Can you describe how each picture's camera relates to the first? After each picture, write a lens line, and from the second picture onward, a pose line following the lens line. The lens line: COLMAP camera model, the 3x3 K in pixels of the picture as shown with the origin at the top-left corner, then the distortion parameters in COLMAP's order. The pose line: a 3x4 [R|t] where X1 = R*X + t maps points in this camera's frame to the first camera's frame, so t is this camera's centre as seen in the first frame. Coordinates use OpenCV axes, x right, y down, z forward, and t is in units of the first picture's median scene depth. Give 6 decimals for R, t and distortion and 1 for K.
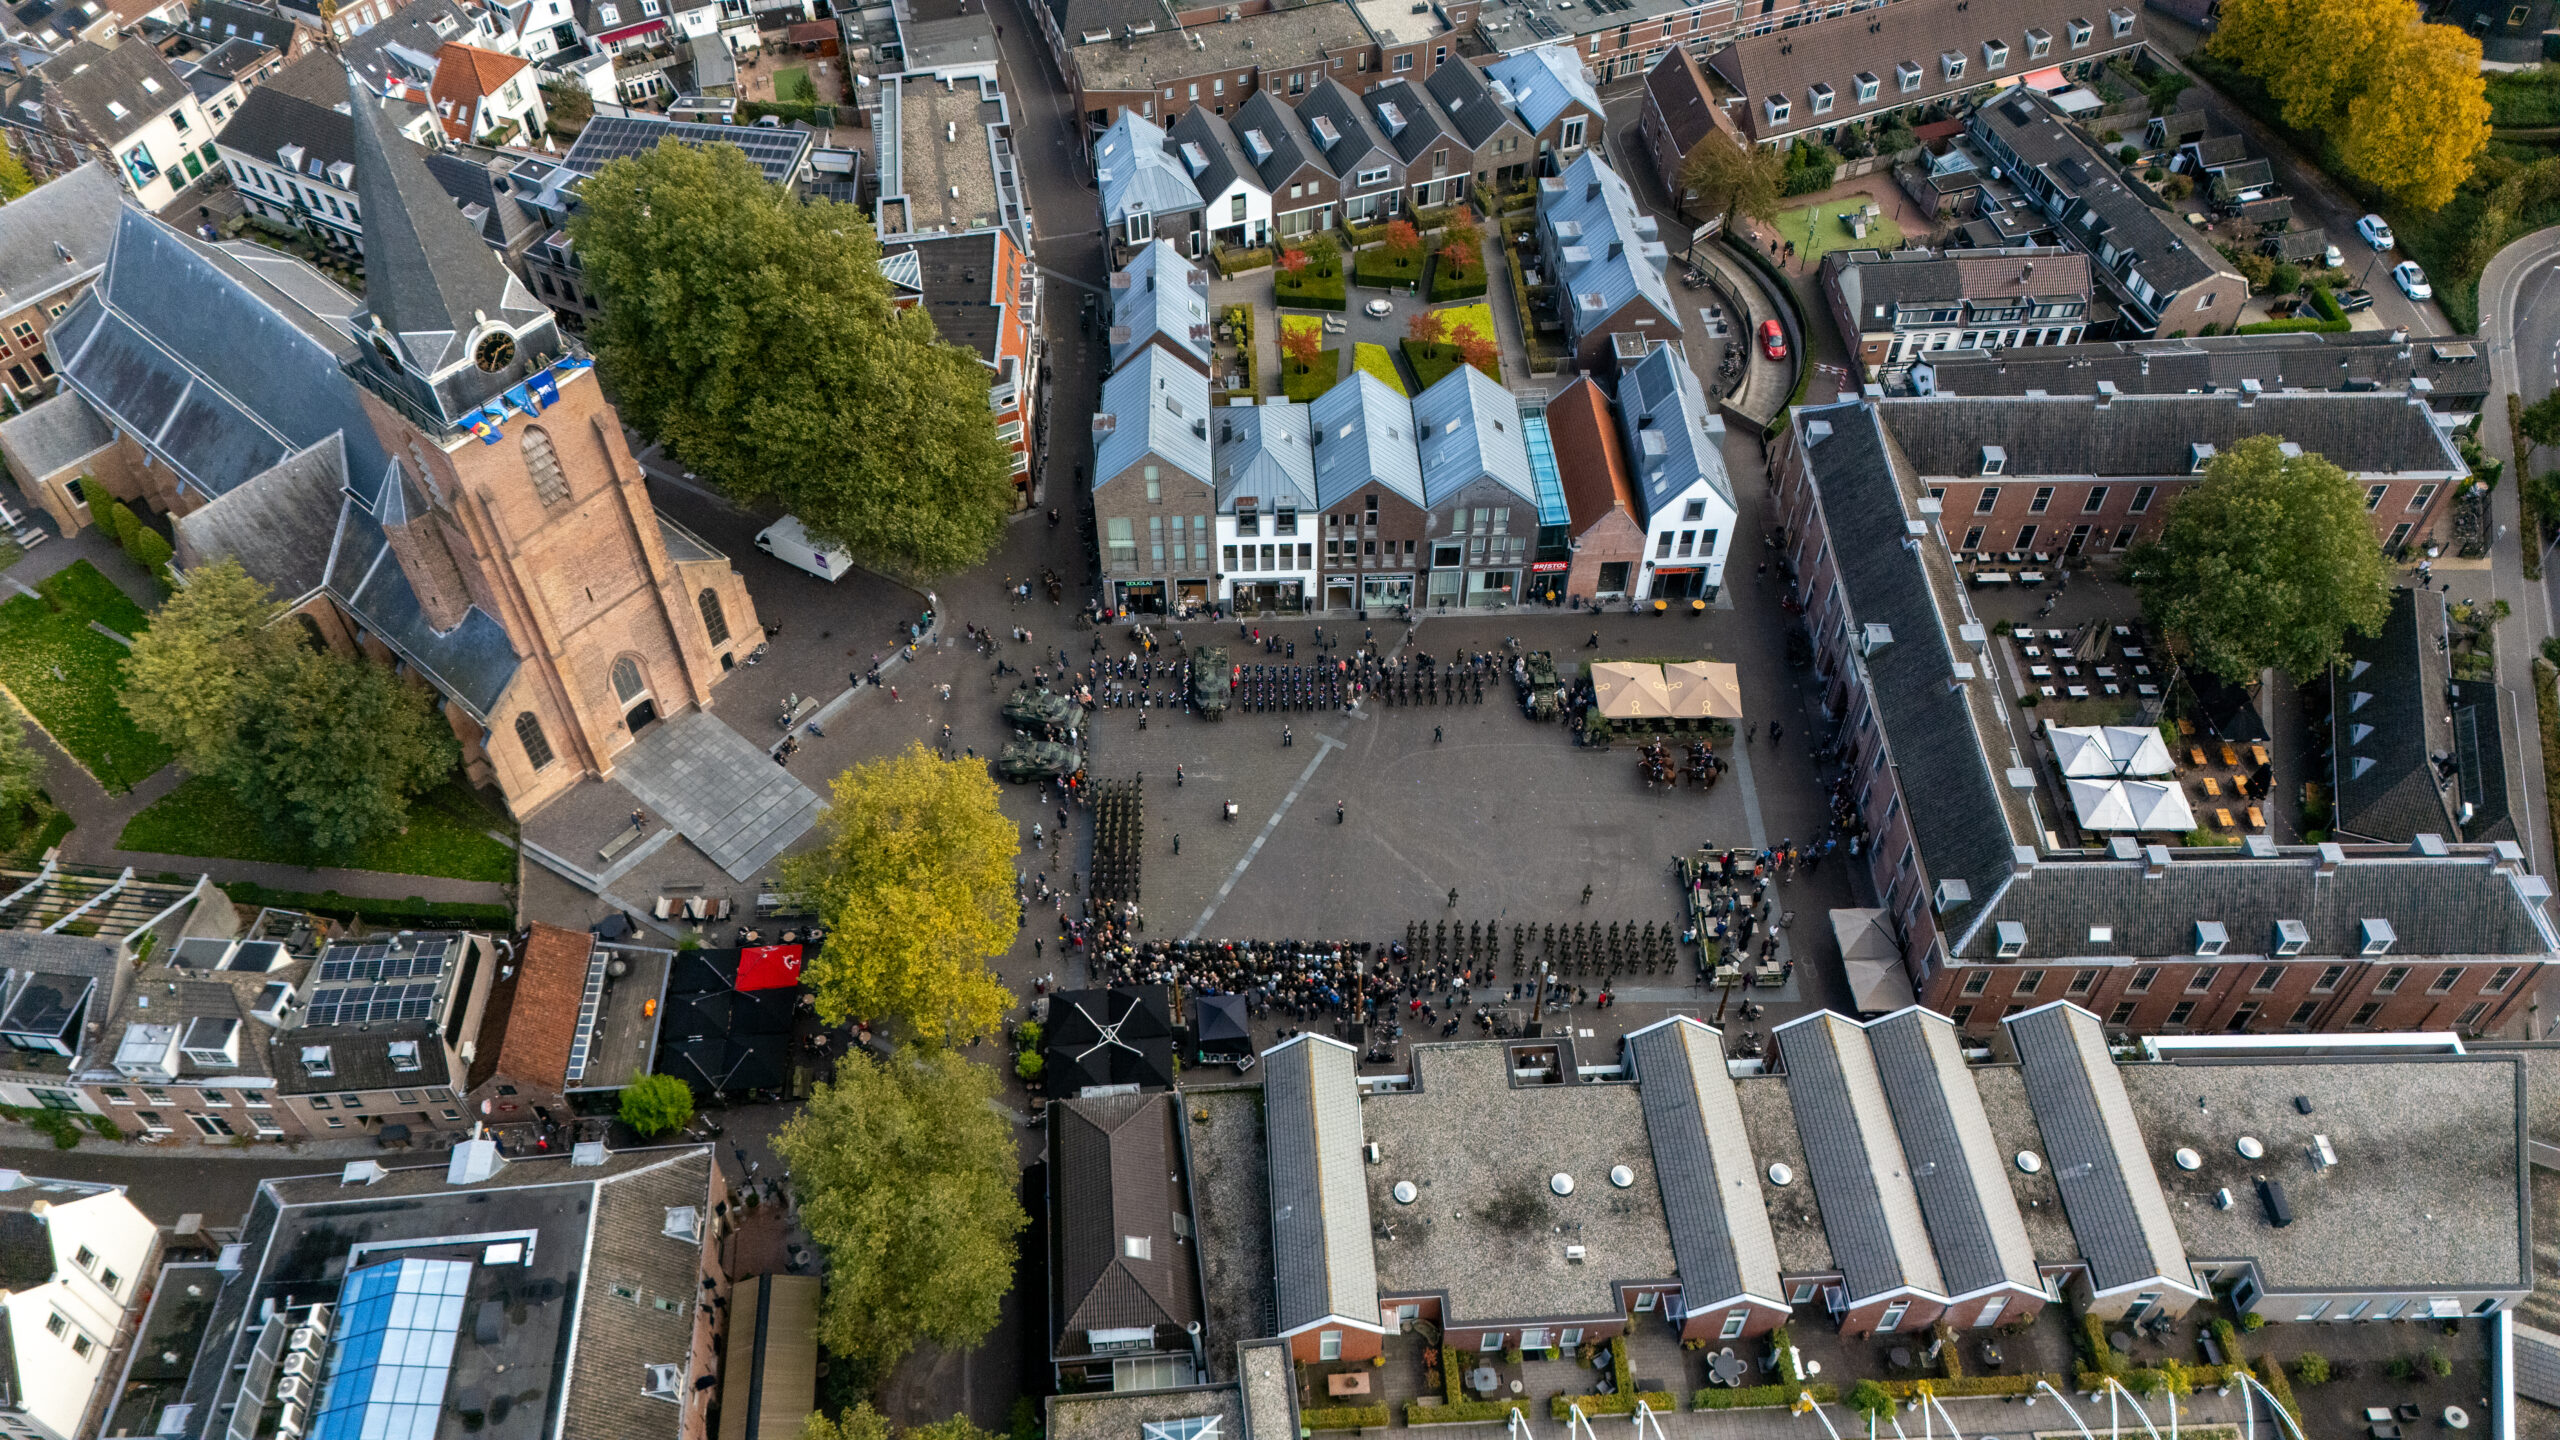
lens RADIAL K [[1872.4, 0, 1272.6], [0, 1872.4, 717.7], [0, 0, 1]] dist [0.073234, -0.064550]
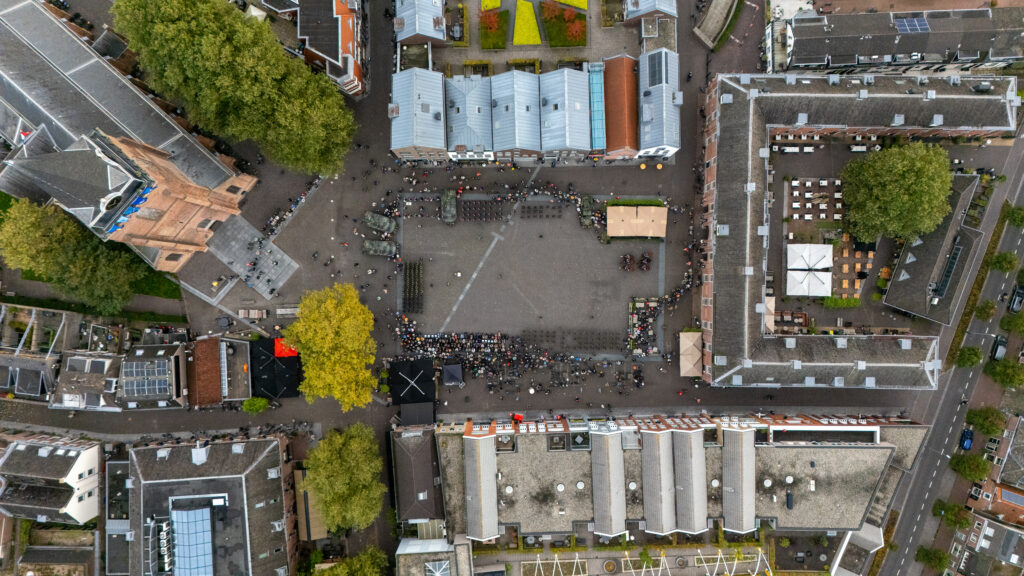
lens RADIAL K [[749.0, 0, 509.0], [0, 749.0, 287.1], [0, 0, 1]] dist [0.073234, -0.064550]
pose [[0.999813, 0.019154, 0.002772, 0.044202], [-0.016227, 0.751629, 0.659387, -0.581491], [0.010546, -0.659308, 0.751799, 0.215621]]
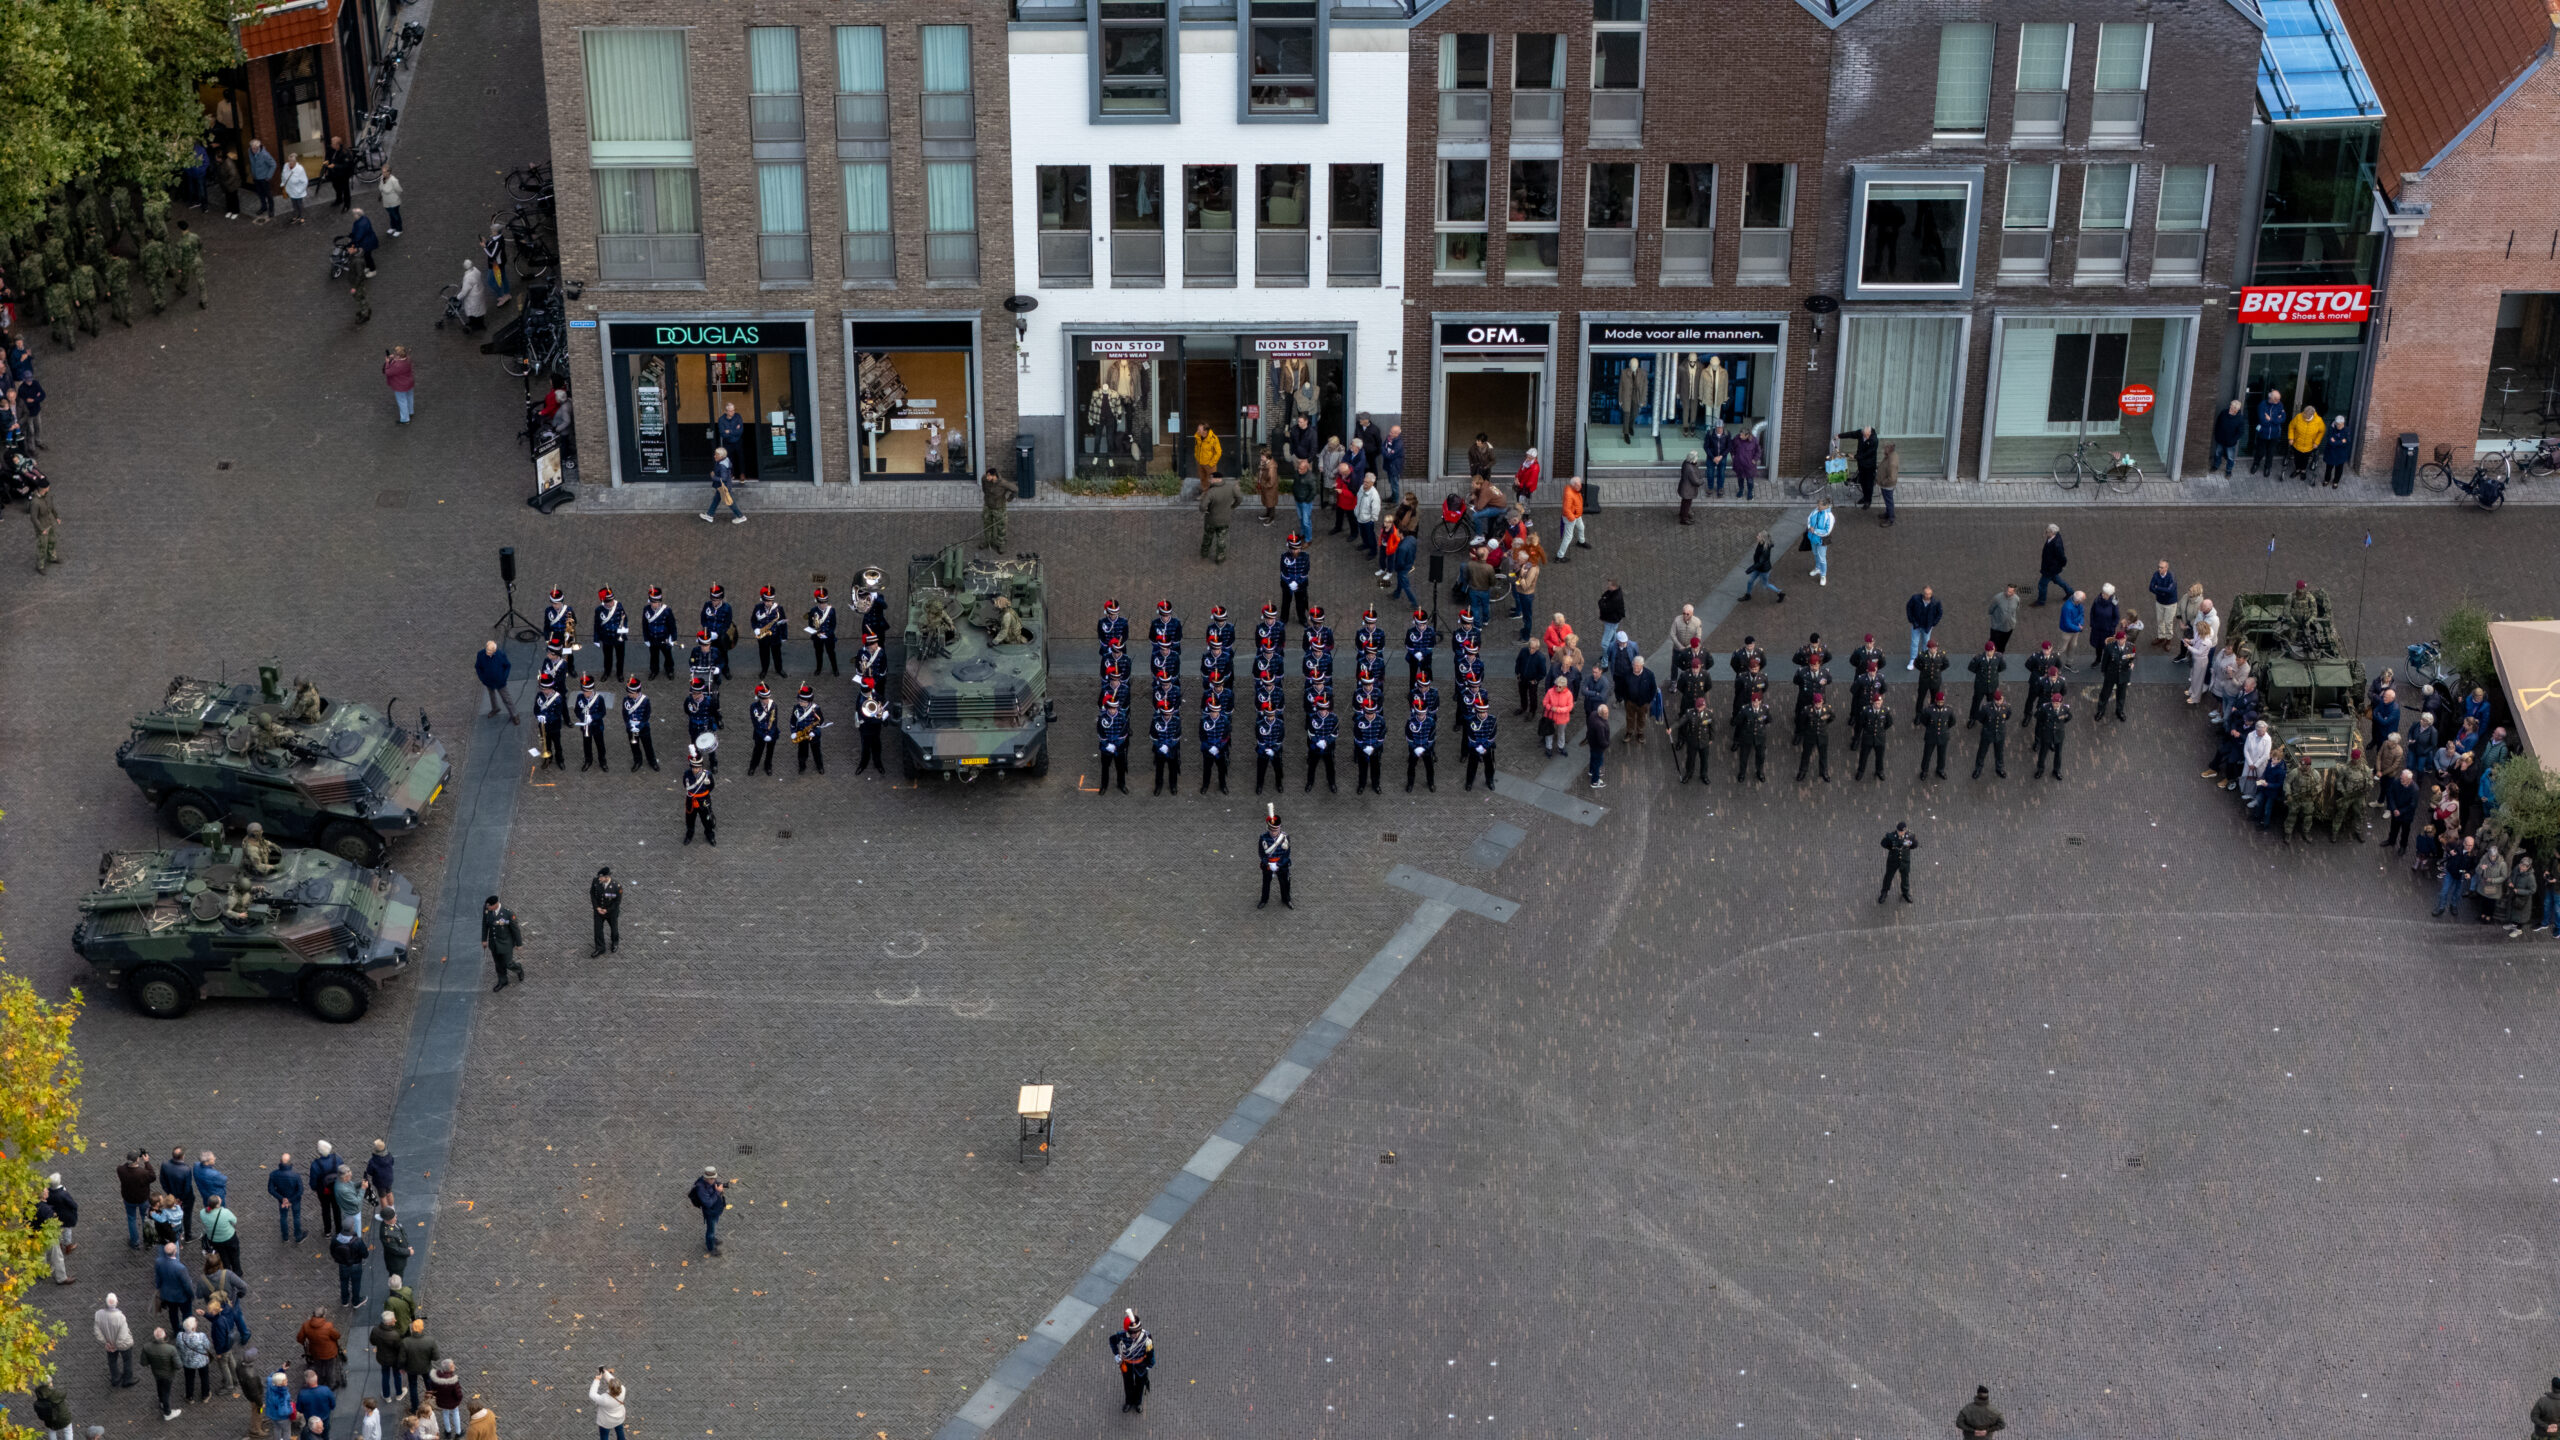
lens RADIAL K [[5139.5, 0, 1280.0], [0, 5139.5, 720.0], [0, 0, 1]] dist [-0.190254, 0.574832]
pose [[0.999843, 0.016863, -0.005360, 0.011993], [-0.017637, 0.974084, -0.225500, 0.140546], [0.001419, 0.225559, 0.974229, 0.342233]]
